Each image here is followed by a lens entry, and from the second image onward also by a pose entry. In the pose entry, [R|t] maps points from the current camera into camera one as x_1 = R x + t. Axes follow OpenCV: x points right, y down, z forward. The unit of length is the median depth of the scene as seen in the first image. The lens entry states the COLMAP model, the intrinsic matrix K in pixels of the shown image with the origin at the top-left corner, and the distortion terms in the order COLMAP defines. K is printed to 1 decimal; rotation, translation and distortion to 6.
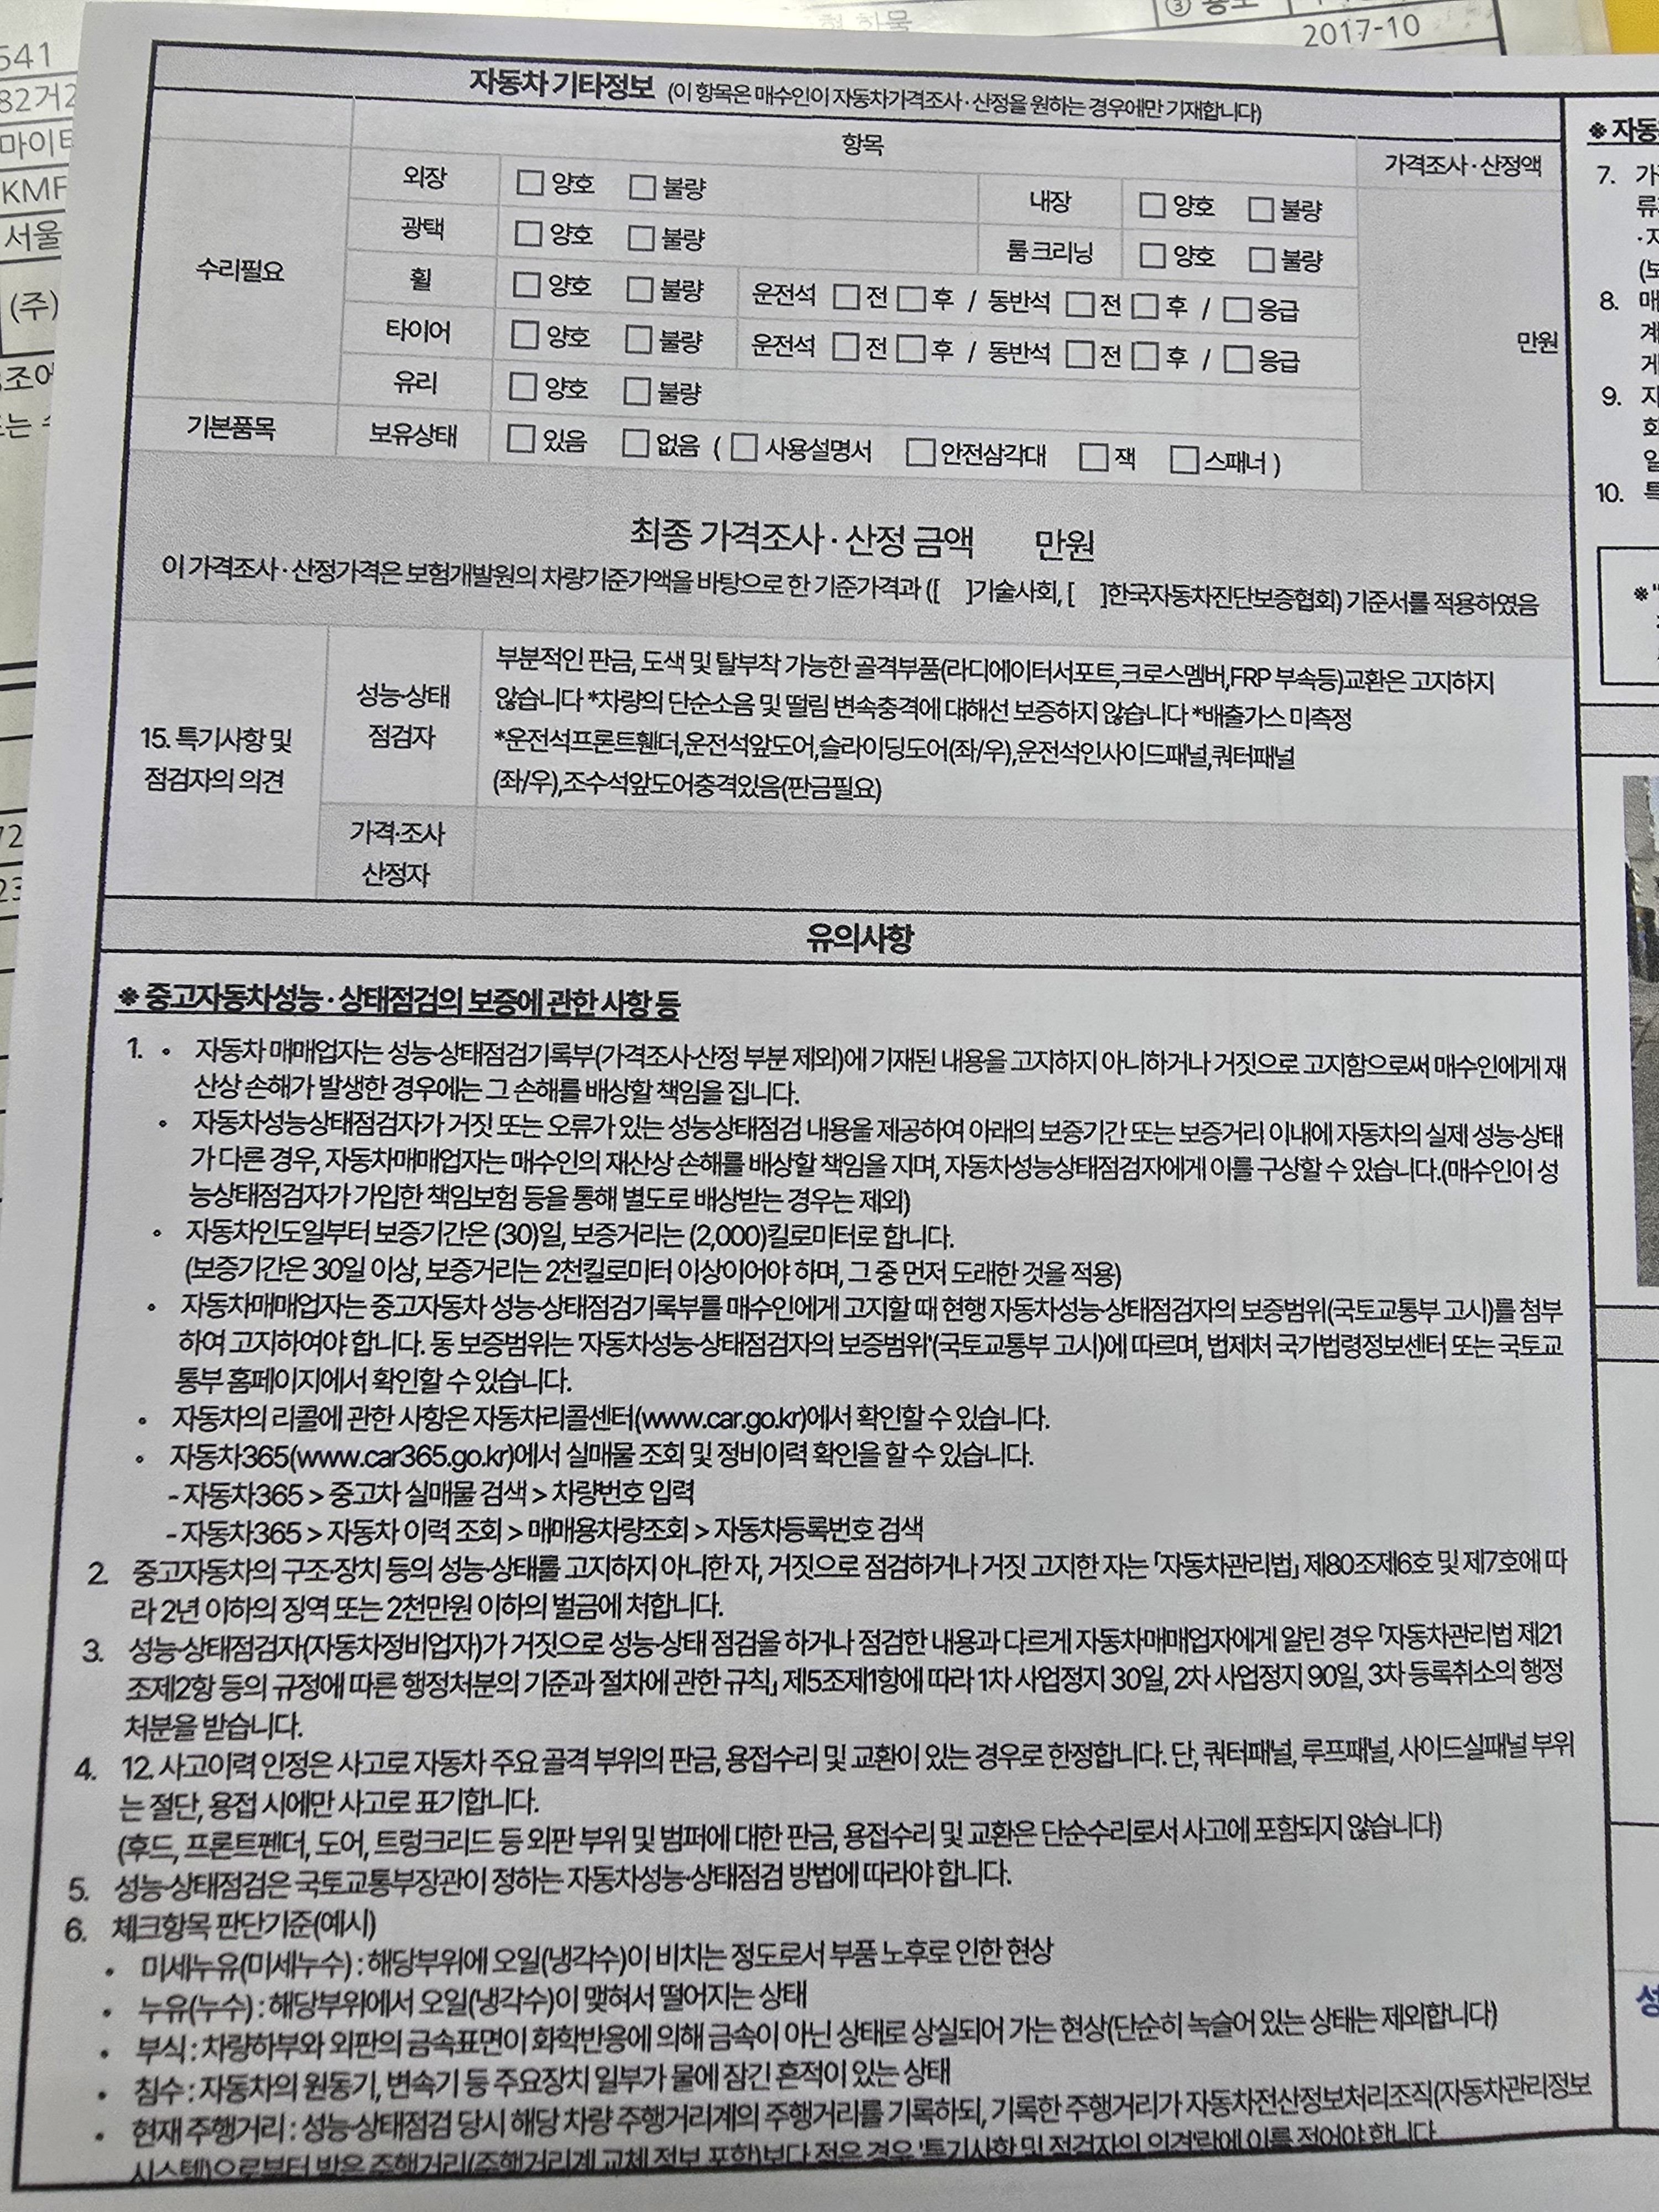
lens RADIAL K [[1081.6, 0, 830.6], [0, 1081.6, 1104.3], [0, 0, 1]] dist [0.002576, -0.001141]
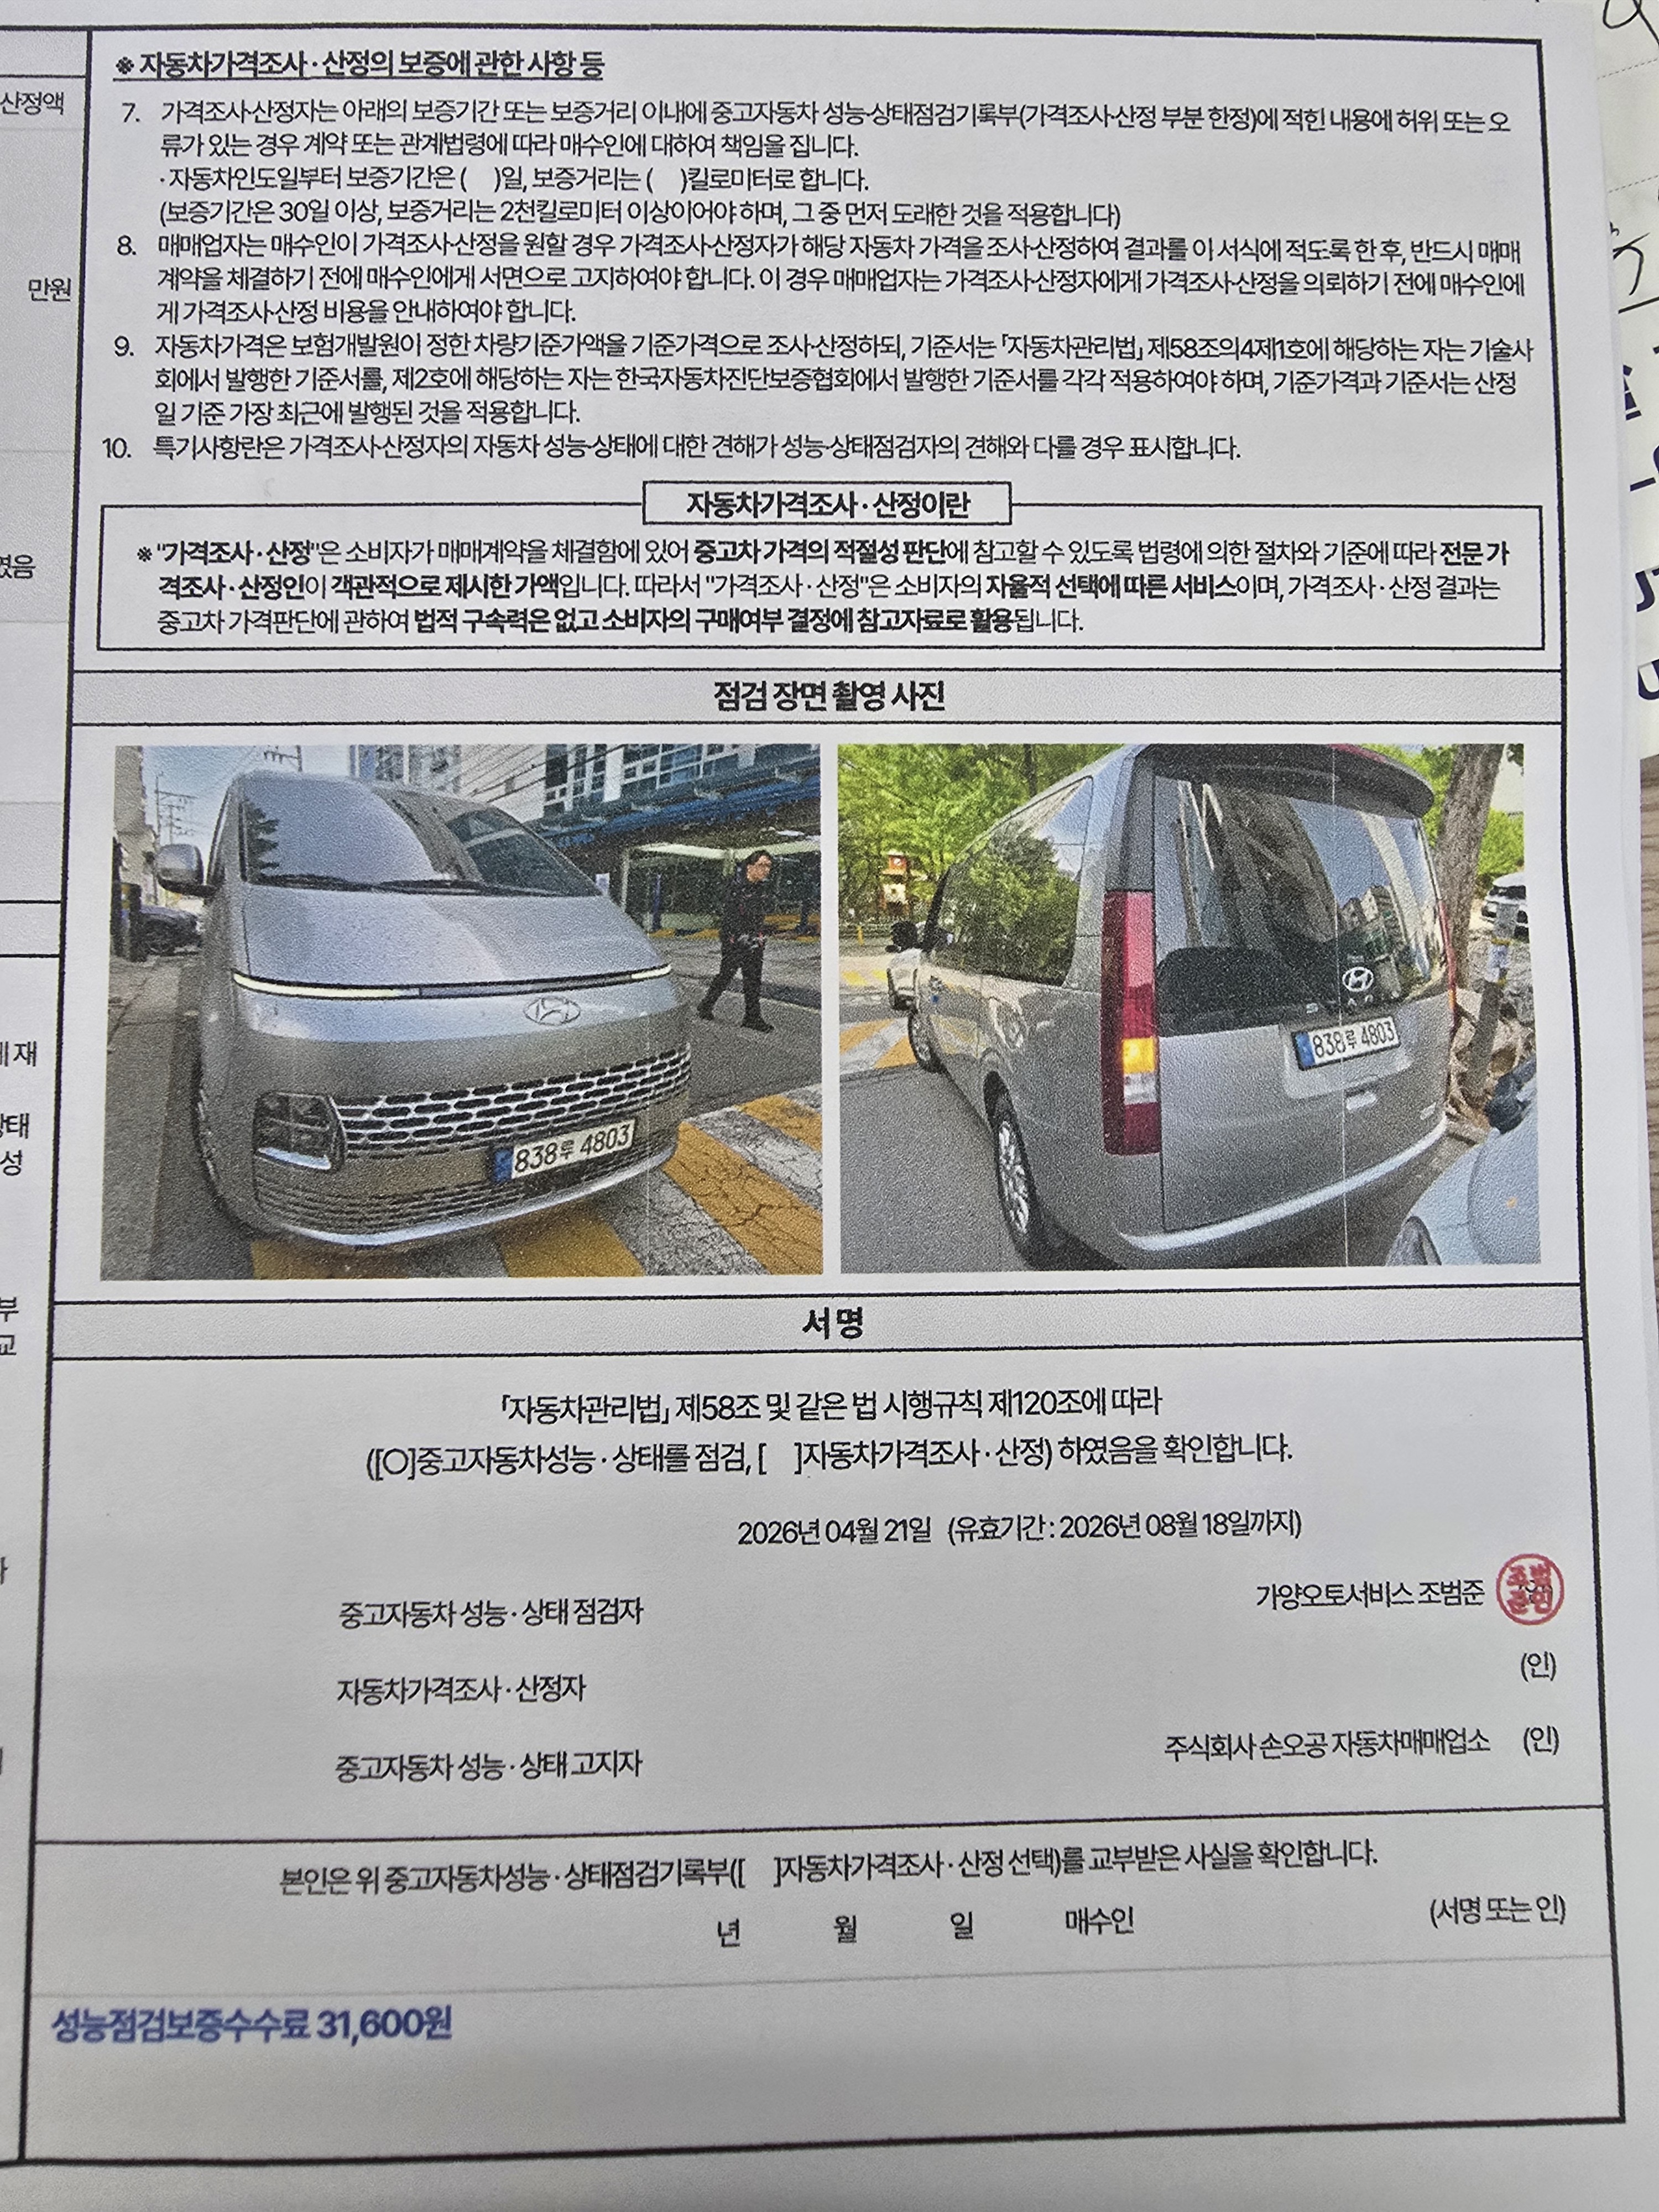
lens RADIAL K [[1081.6, 0, 830.6], [0, 1081.6, 1107.4], [0, 0, 1]] dist [0.002576, -0.001141]
pose [[0.999568, -0.020476, 0.021068, 1.329125], [0.020307, 0.999760, 0.008223, 0.019593], [-0.021232, -0.007792, 0.999744, 0.031028]]
